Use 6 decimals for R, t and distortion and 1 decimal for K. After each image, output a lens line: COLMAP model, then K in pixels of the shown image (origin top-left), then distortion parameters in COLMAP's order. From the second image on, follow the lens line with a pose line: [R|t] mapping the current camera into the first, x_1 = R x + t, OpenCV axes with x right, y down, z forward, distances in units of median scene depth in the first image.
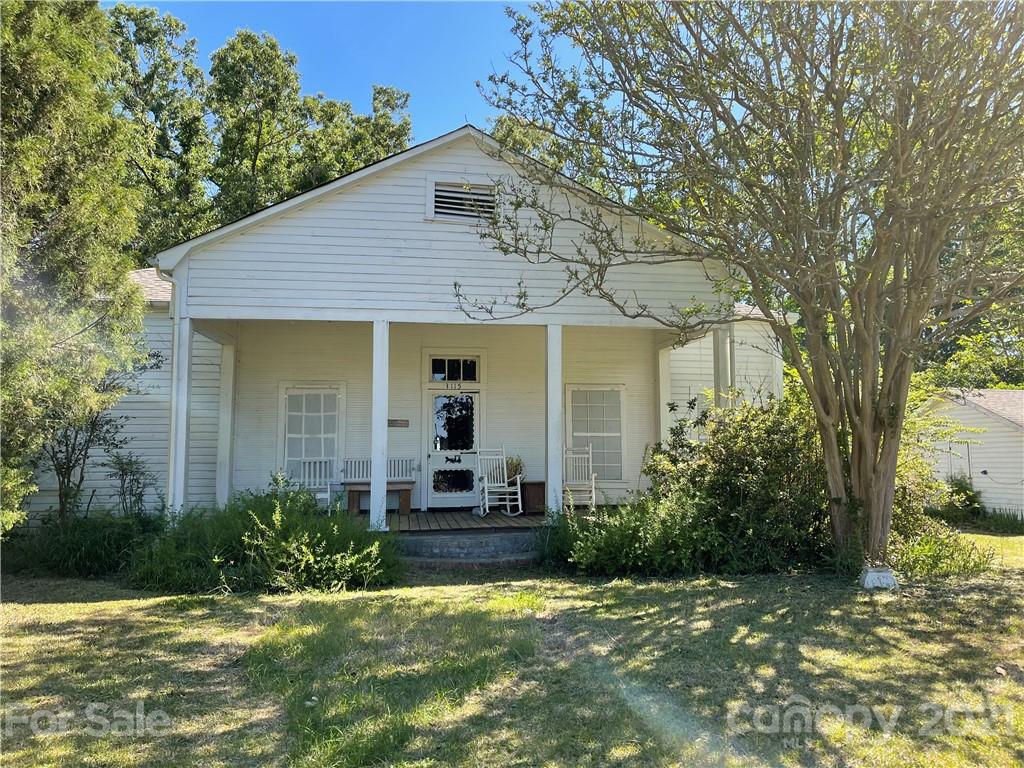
lens RADIAL K [[772.4, 0, 515.1], [0, 772.4, 382.9], [0, 0, 1]] dist [0.010661, -0.007660]
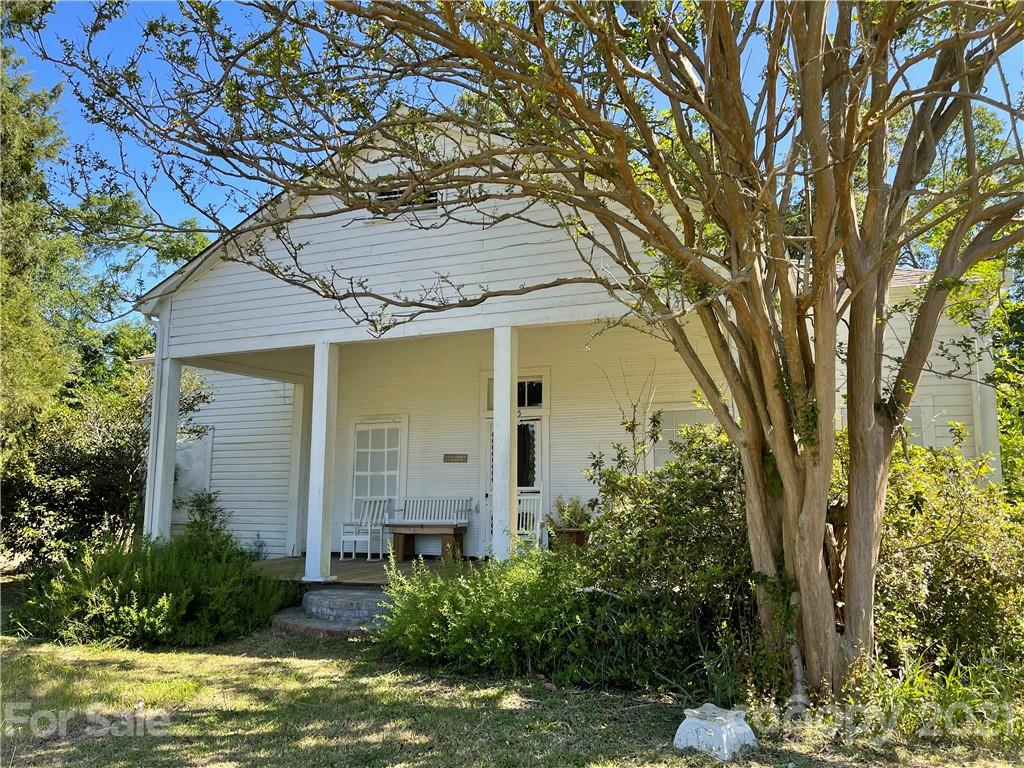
lens RADIAL K [[772.4, 0, 512.0], [0, 772.4, 386.9], [0, 0, 1]] dist [0.010661, -0.007660]
pose [[0.851142, -0.066753, -0.520673, 0.376447], [0.043365, 0.997433, -0.056986, 0.024158], [0.523141, 0.025925, 0.851852, 0.279364]]
